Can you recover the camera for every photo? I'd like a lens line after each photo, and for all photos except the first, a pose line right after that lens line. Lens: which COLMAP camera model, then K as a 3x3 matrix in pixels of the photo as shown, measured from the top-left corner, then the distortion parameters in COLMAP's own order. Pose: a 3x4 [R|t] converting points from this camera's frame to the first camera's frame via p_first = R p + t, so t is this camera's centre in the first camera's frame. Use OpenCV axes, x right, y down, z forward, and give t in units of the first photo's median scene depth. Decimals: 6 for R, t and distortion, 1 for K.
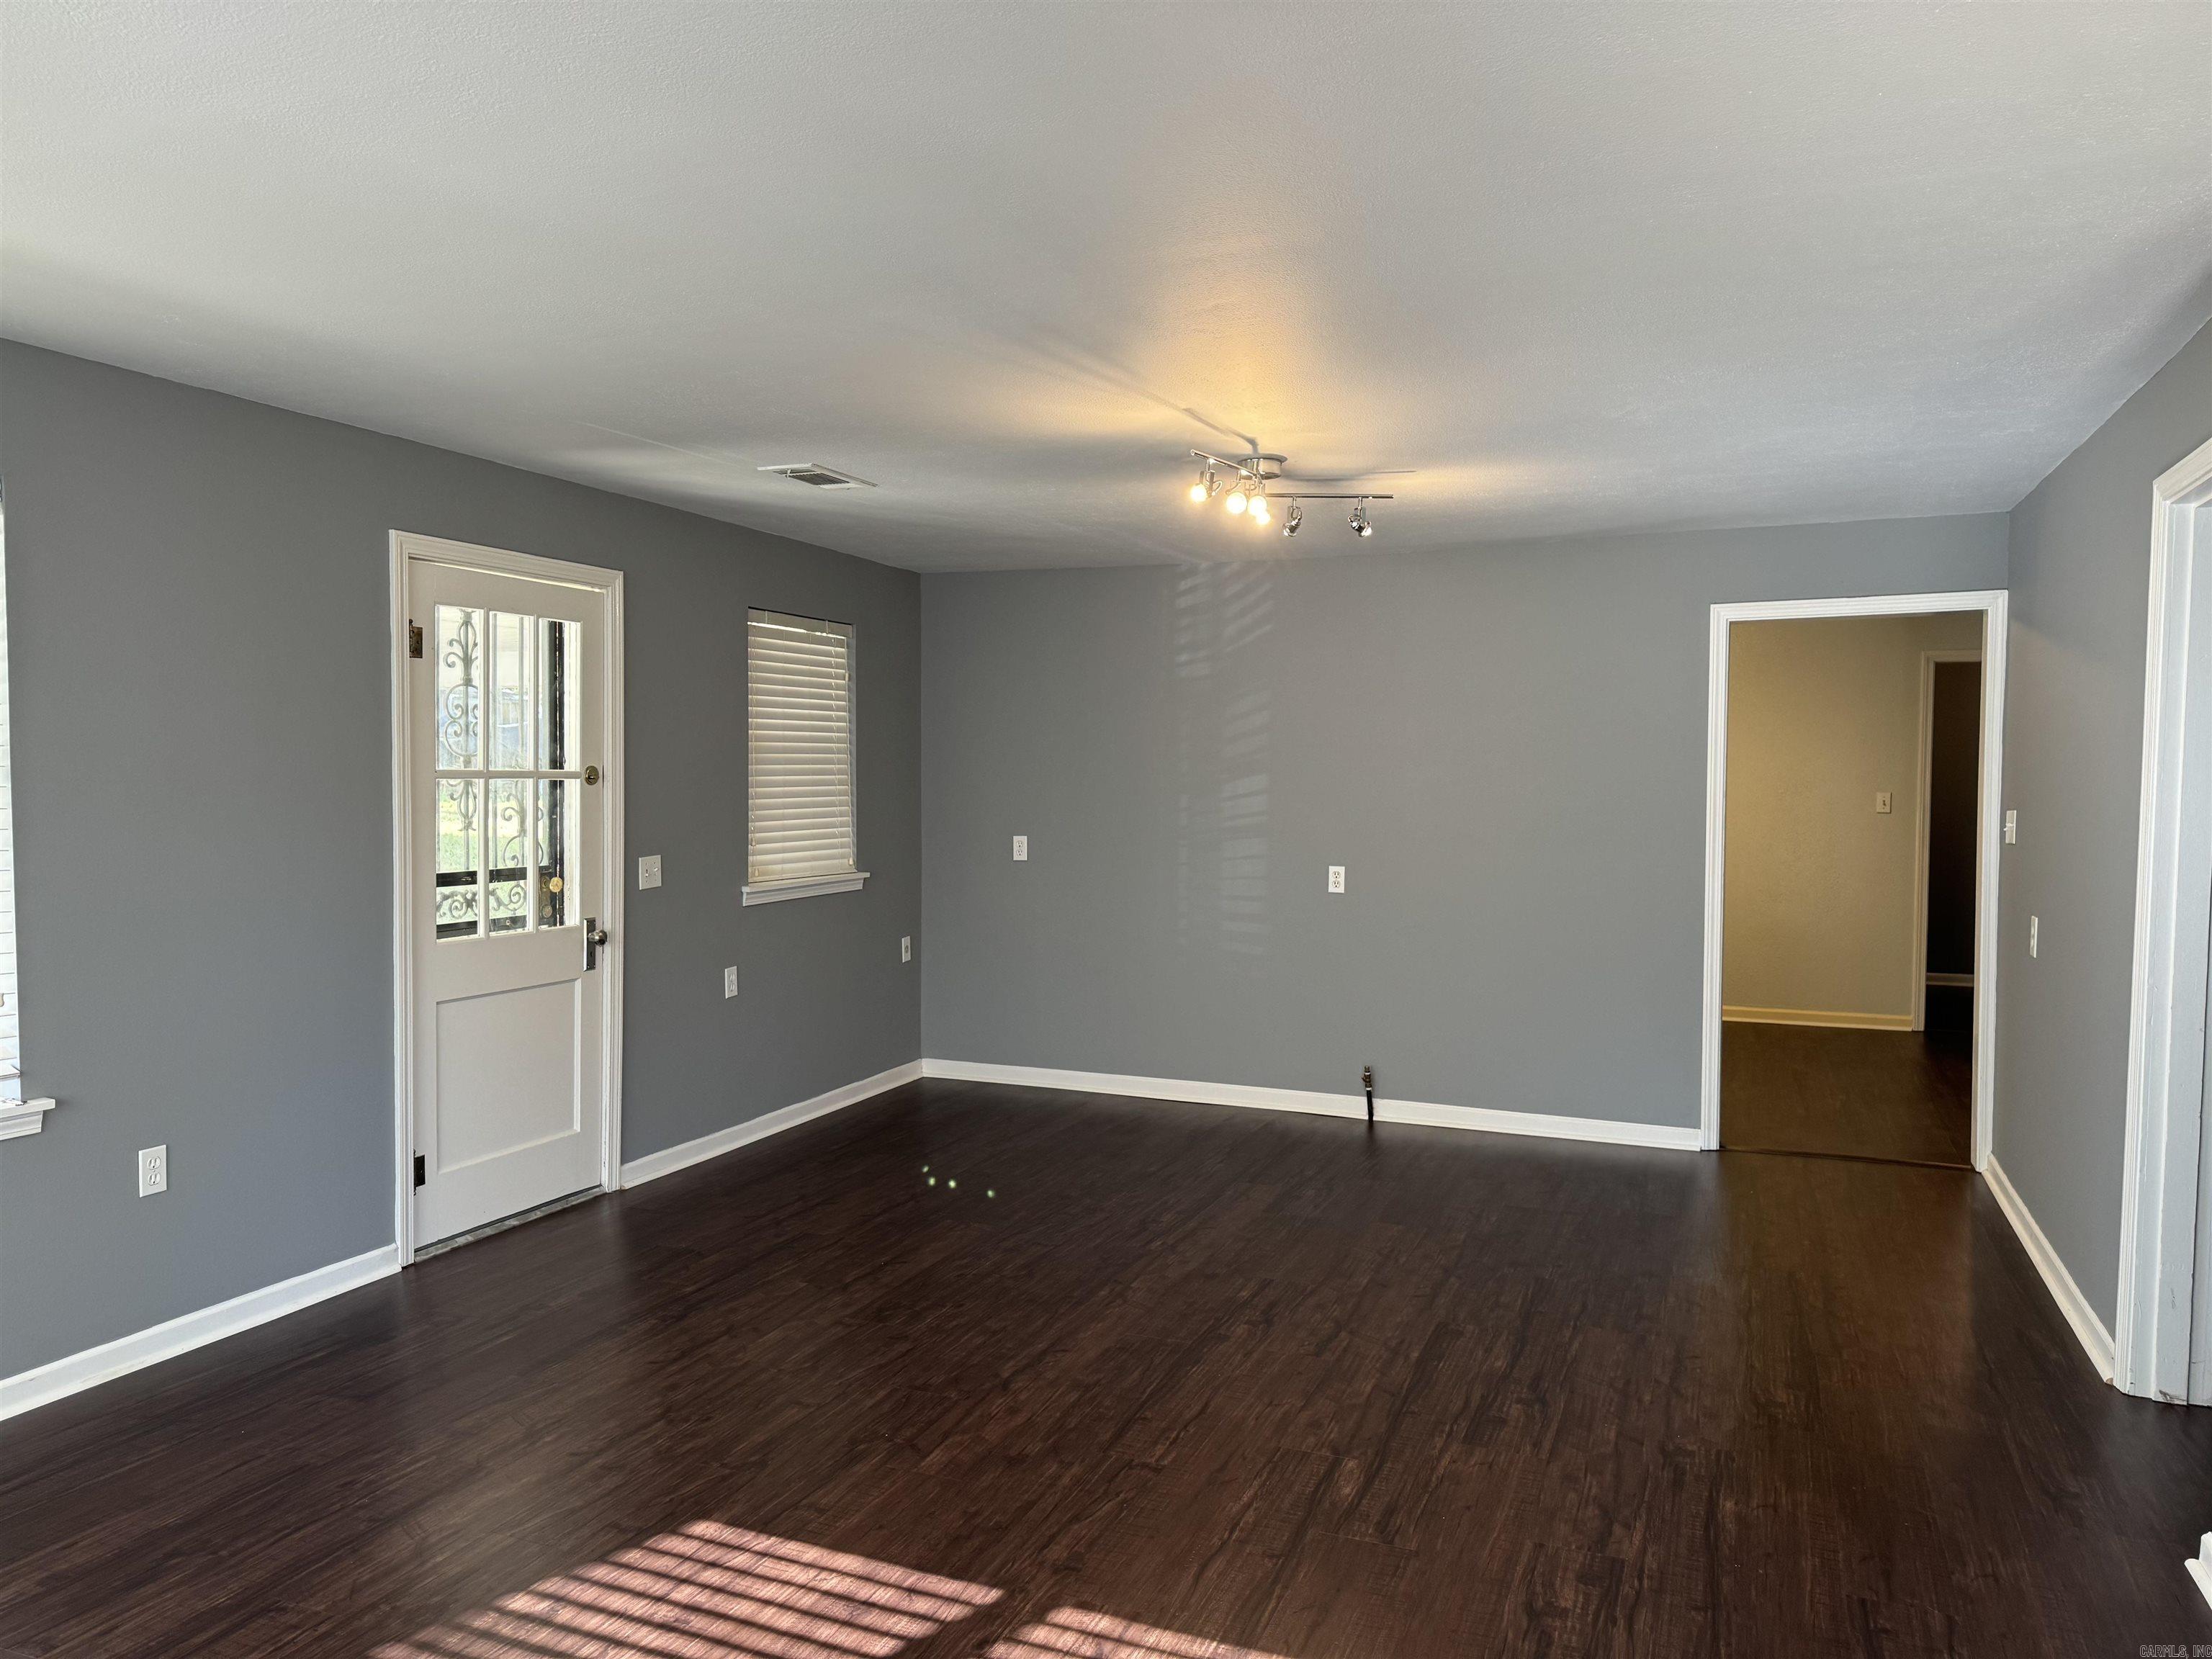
lens RADIAL K [[1537.0, 0, 1110.2], [0, 1537.0, 840.7], [0, 0, 1]] dist [0.073962, -0.084286]
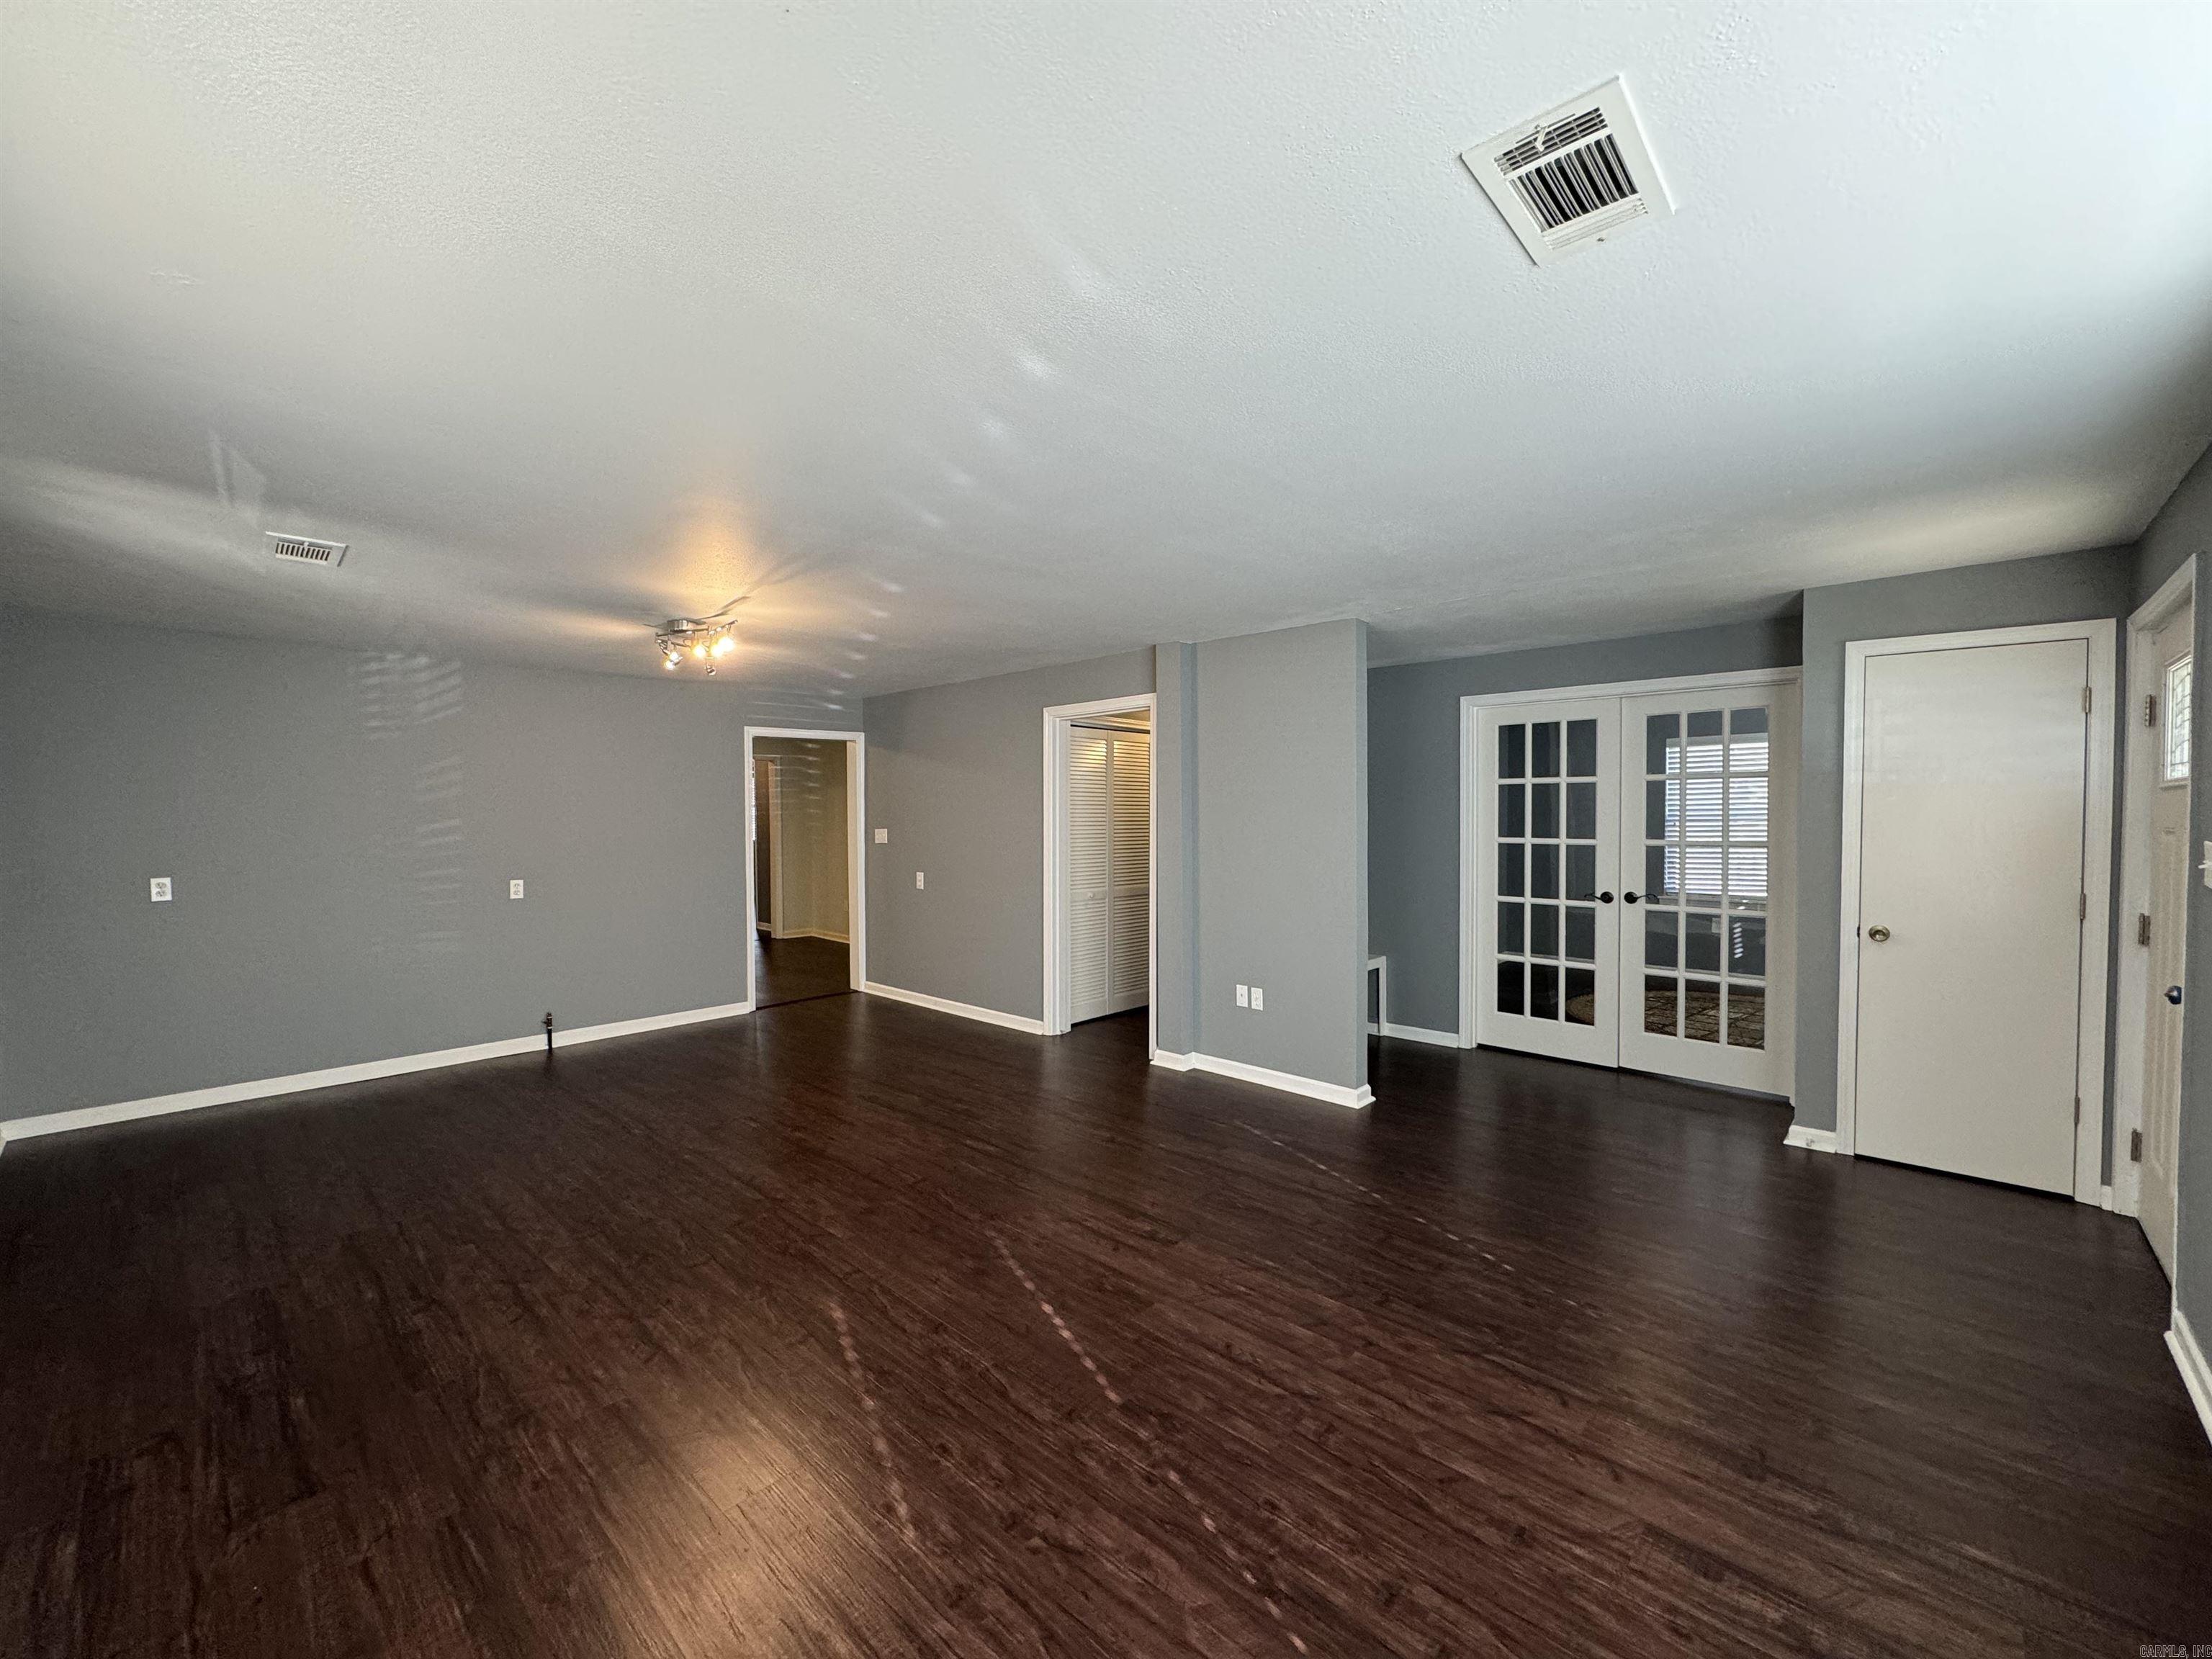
lens RADIAL K [[890.7, 0, 1103.2], [0, 890.7, 829.9], [0, 0, 1]] dist [0.000179, -0.000074]
pose [[0.341470, -0.025613, 0.939544, -0.599052], [0.044702, 0.998940, 0.010986, -0.019961], [-0.938829, 0.038249, 0.342253, 0.258736]]
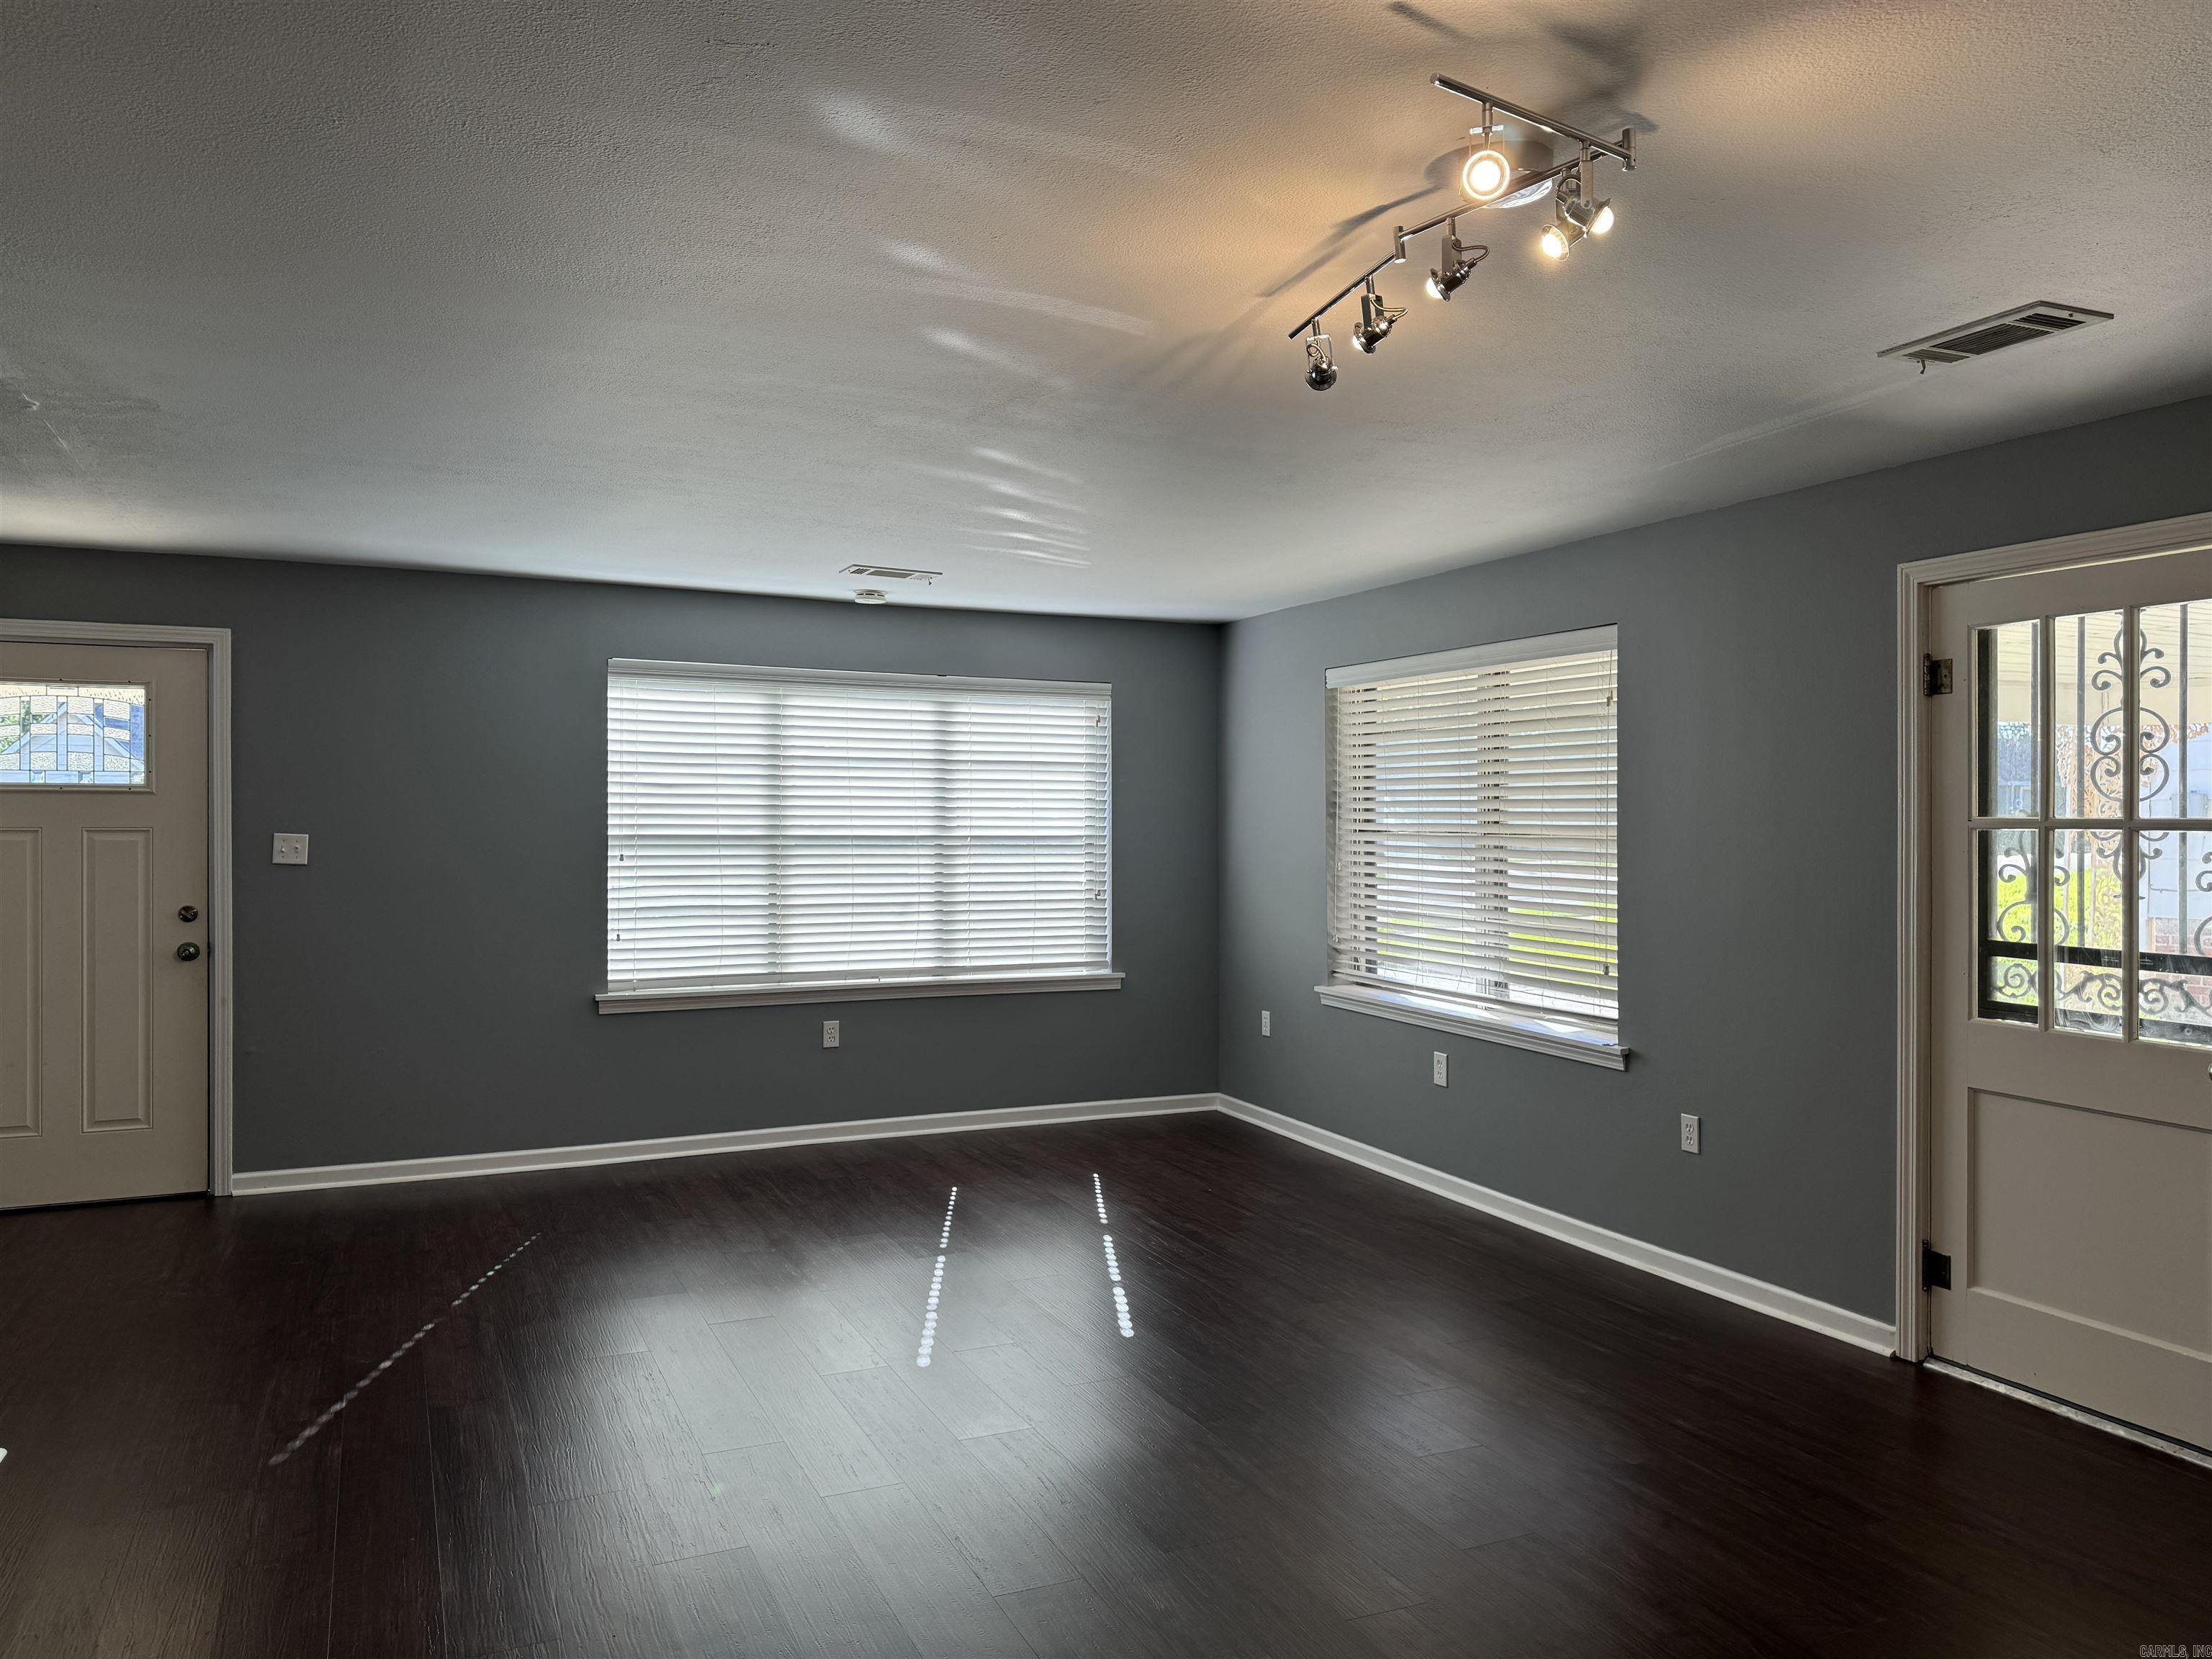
lens RADIAL K [[1537.0, 0, 1106.1], [0, 1537.0, 837.3], [0, 0, 1]] dist [0.073962, -0.084286]
pose [[-0.680069, -0.002640, -0.733143, 0.501748], [-0.040812, 0.998579, 0.034261, -0.042877], [0.732011, 0.053221, -0.679211, 1.171696]]
